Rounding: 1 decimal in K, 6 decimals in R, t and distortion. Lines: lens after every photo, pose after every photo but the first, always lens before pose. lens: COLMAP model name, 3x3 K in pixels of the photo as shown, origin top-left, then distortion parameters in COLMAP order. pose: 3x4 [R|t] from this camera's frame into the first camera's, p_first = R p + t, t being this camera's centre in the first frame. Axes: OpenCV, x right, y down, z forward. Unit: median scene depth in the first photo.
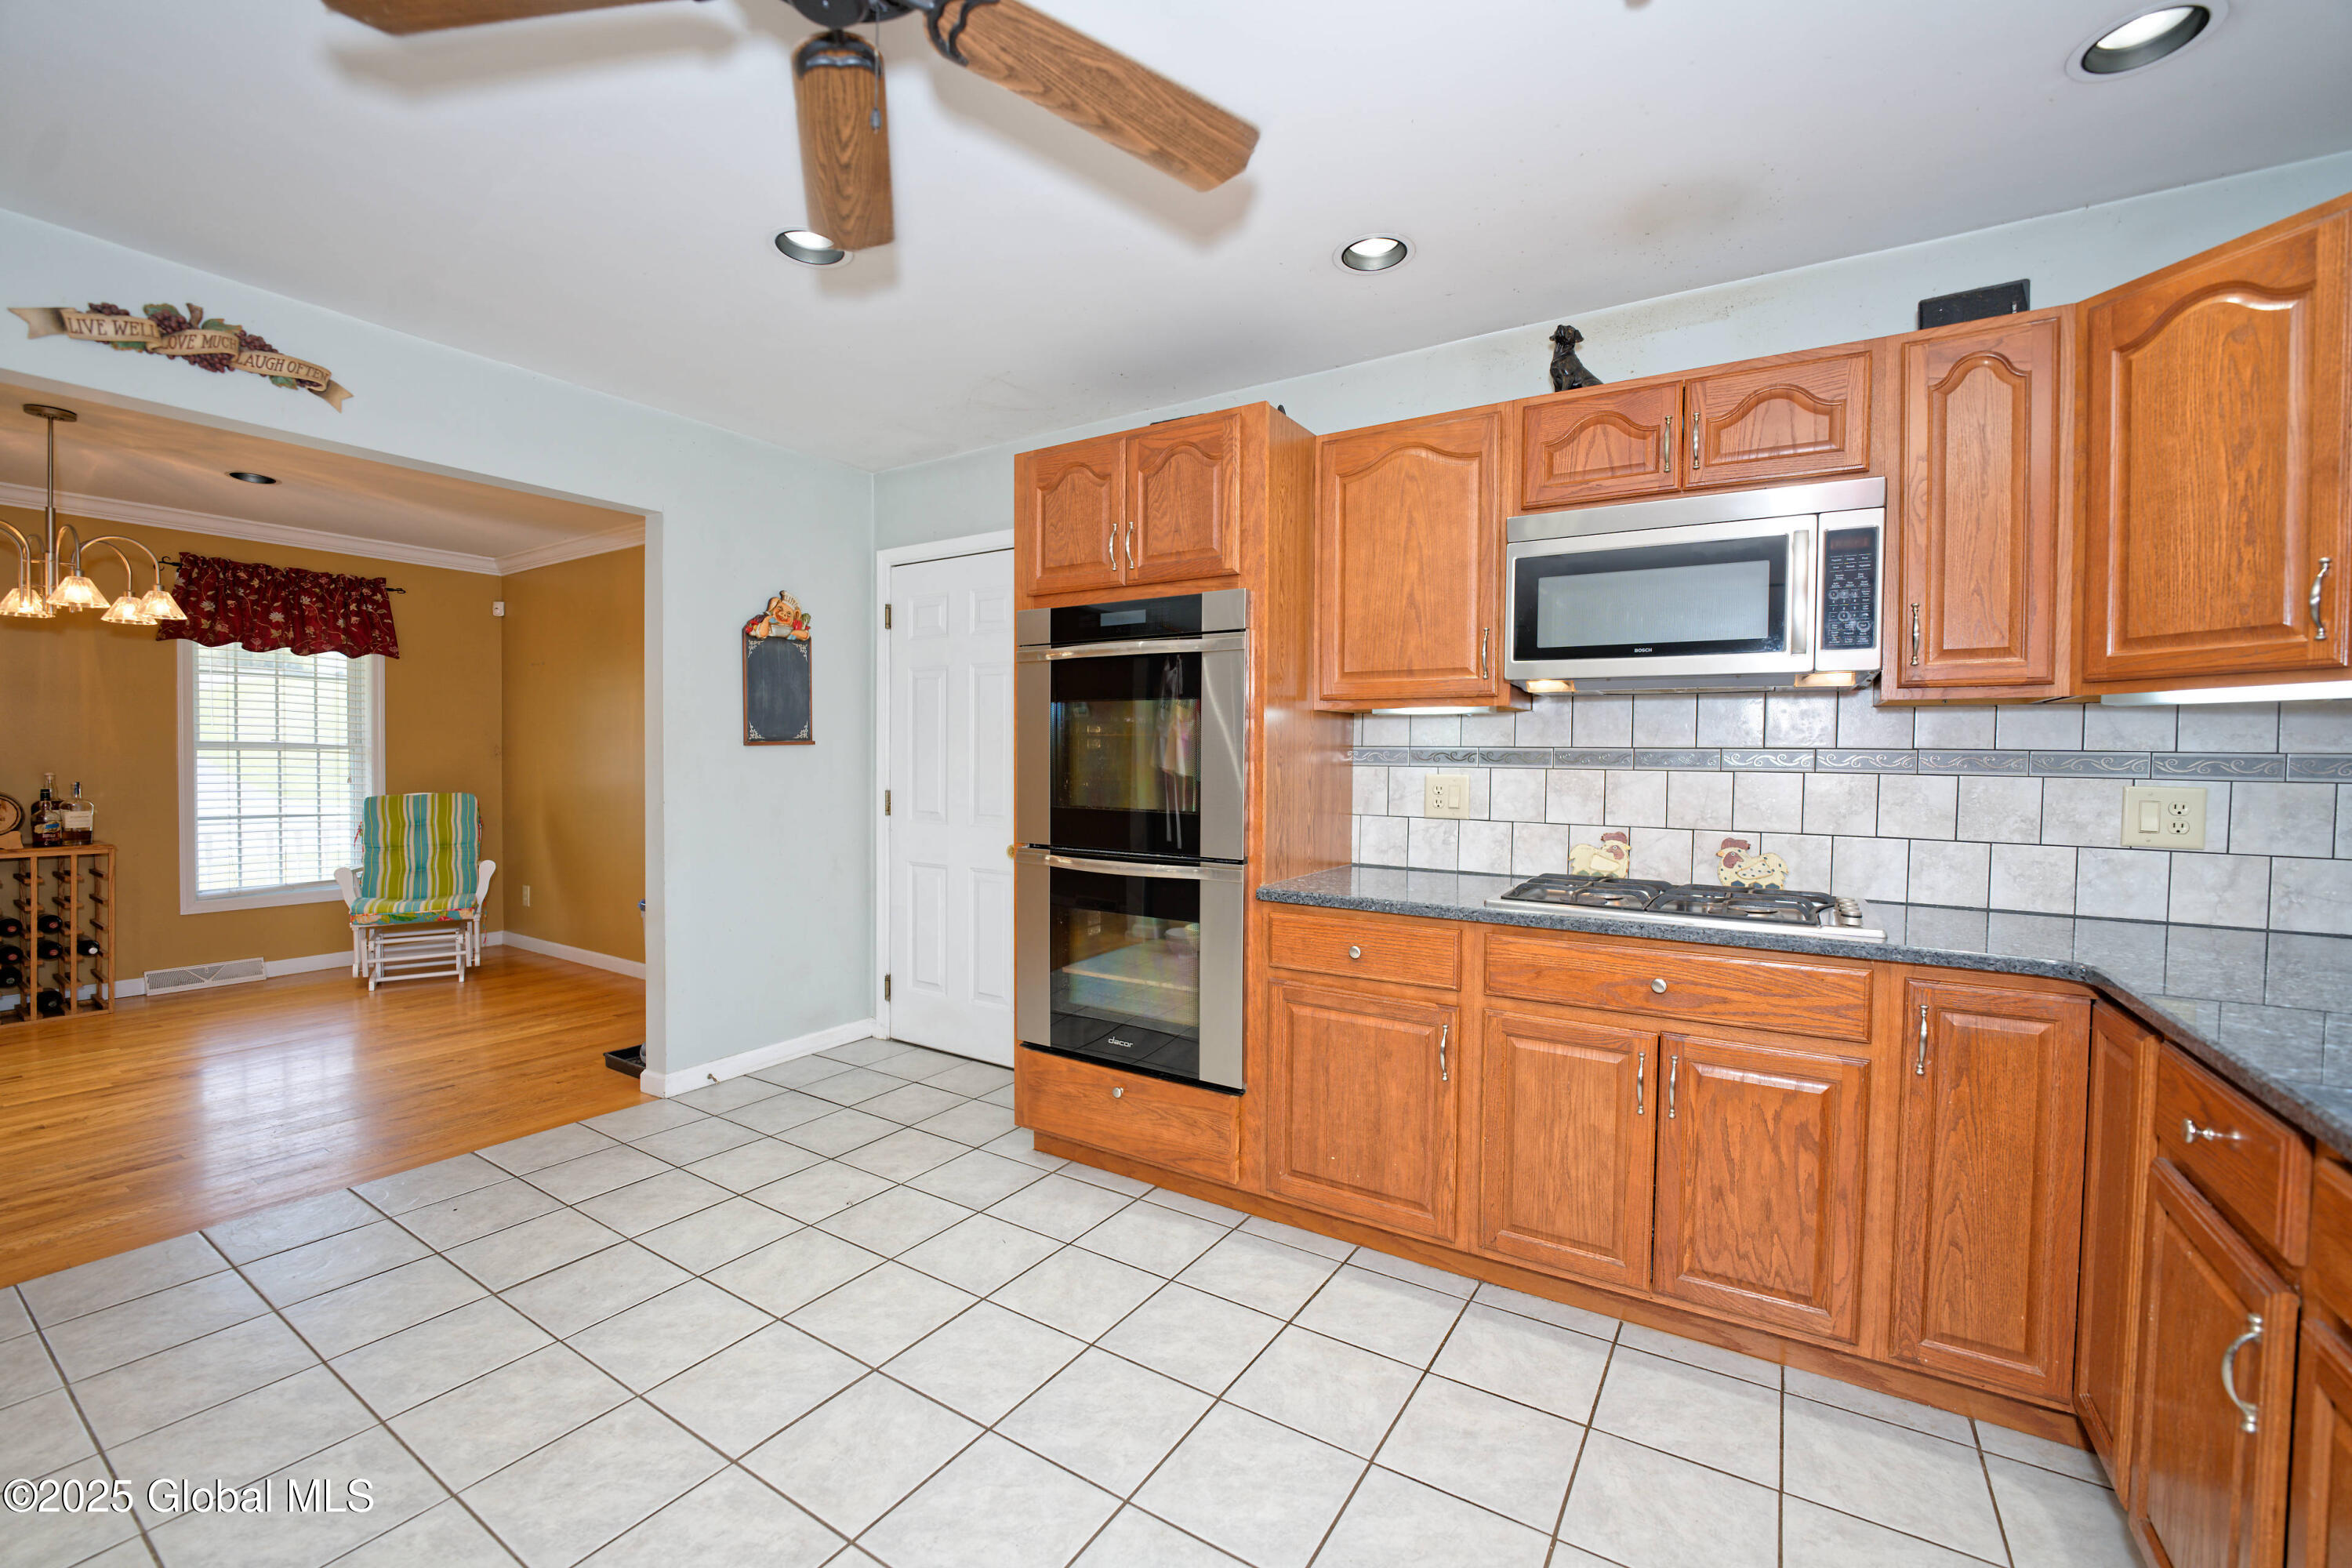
lens RADIAL K [[959.3, 0, 1178.3], [0, 959.3, 780.9], [0, 0, 1]] dist [-0.029911, 0.003584]
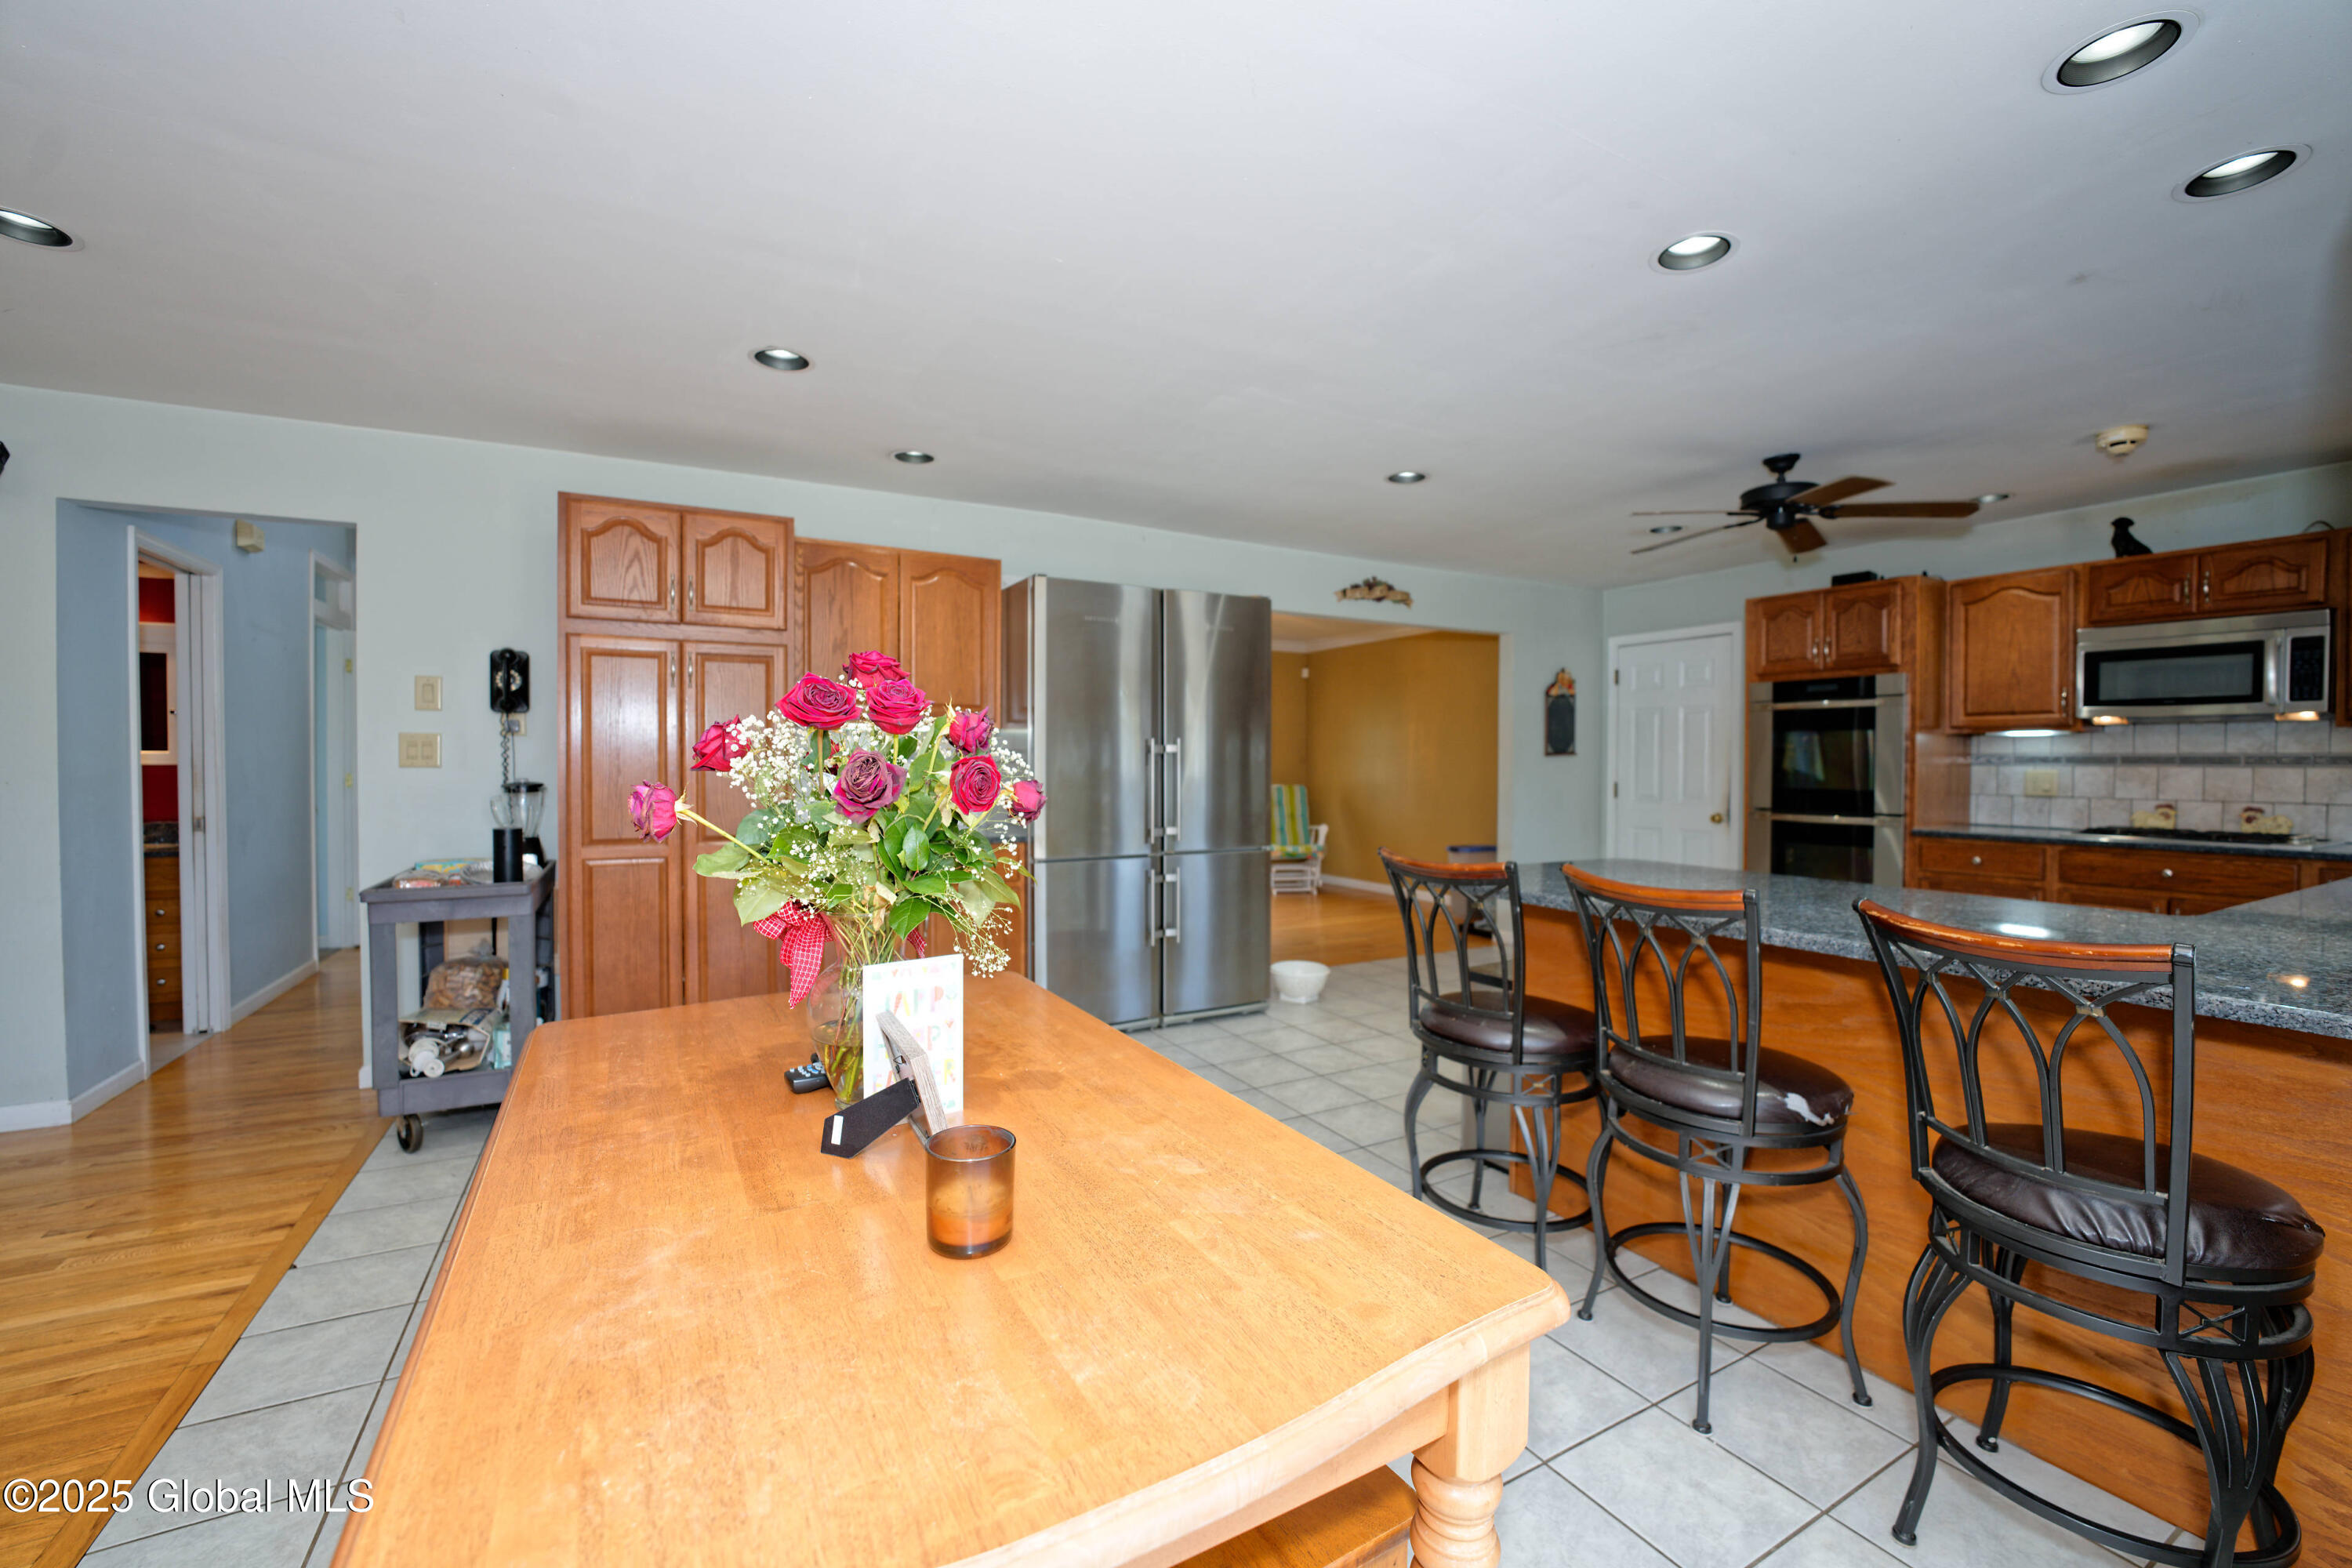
lens RADIAL K [[959.3, 0, 1172.6], [0, 959.3, 779.2], [0, 0, 1]] dist [-0.029911, 0.003584]
pose [[0.876241, 0.001899, -0.481870, -0.277664], [-0.005953, 0.999959, -0.006884, 0.031097], [0.481837, 0.008901, 0.876216, -1.242528]]
